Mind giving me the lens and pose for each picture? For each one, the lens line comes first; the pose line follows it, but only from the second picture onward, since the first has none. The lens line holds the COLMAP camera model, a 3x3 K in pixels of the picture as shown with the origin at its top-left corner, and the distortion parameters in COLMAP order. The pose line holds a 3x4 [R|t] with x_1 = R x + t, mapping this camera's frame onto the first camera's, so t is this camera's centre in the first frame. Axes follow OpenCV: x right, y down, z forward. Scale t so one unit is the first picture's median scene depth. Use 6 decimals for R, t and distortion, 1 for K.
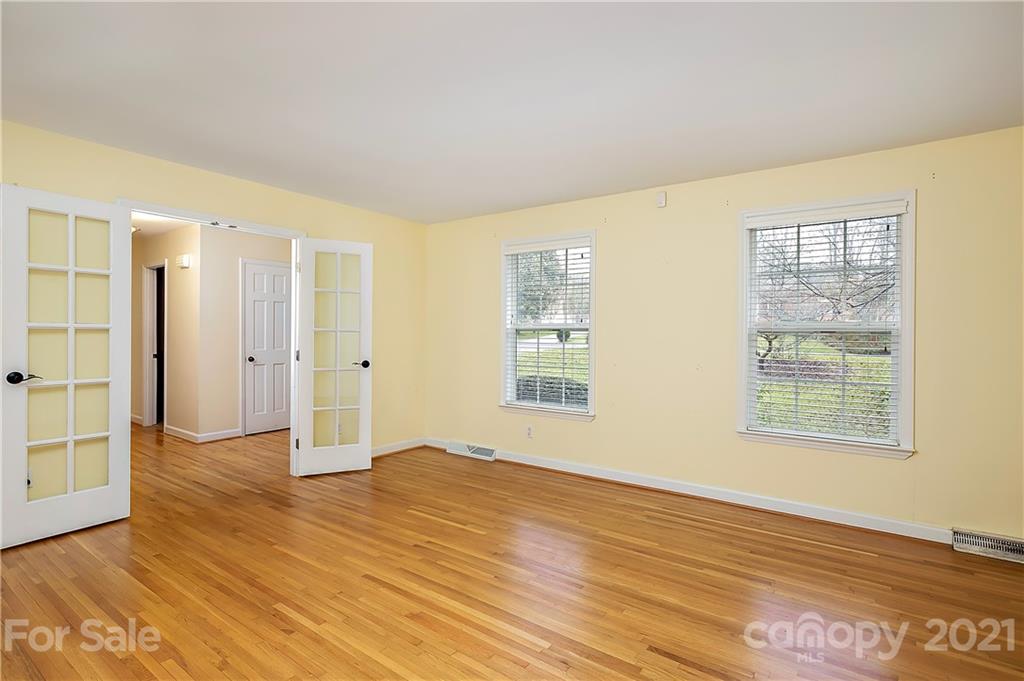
lens RADIAL K [[498.4, 0, 515.1], [0, 498.4, 338.4], [0, 0, 1]] dist [-0.018149, 0.012260]
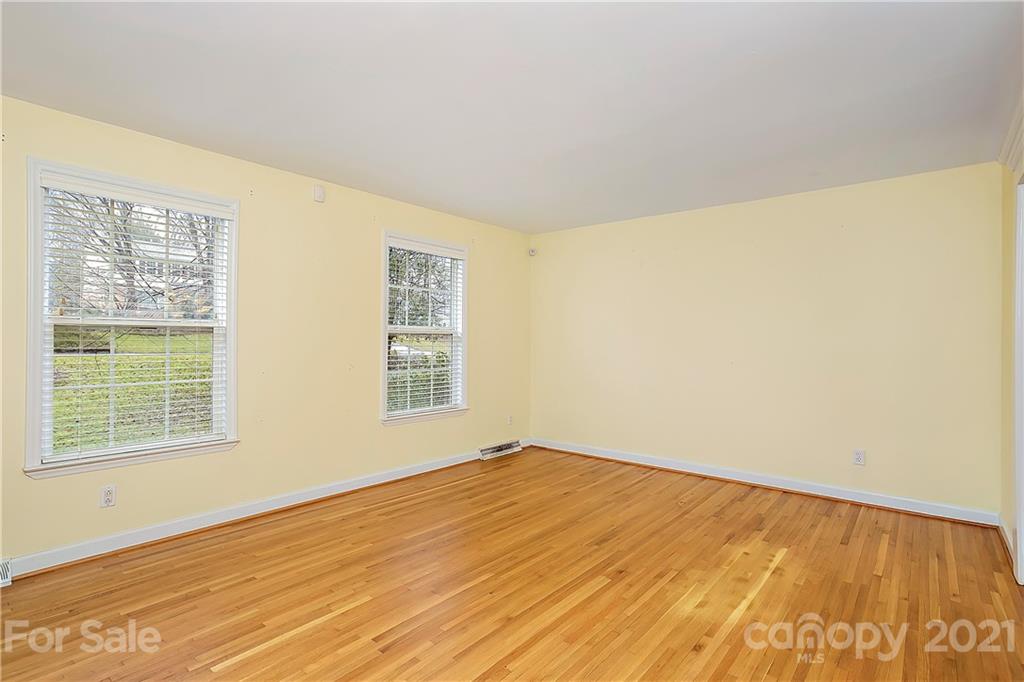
lens RADIAL K [[498.4, 0, 515.5], [0, 498.4, 339.1], [0, 0, 1]] dist [-0.018149, 0.012260]
pose [[0.075201, -0.002571, 0.997165, -0.743539], [0.001817, 0.999995, 0.002441, 0.001827], [-0.997167, 0.001628, 0.075206, 0.684096]]
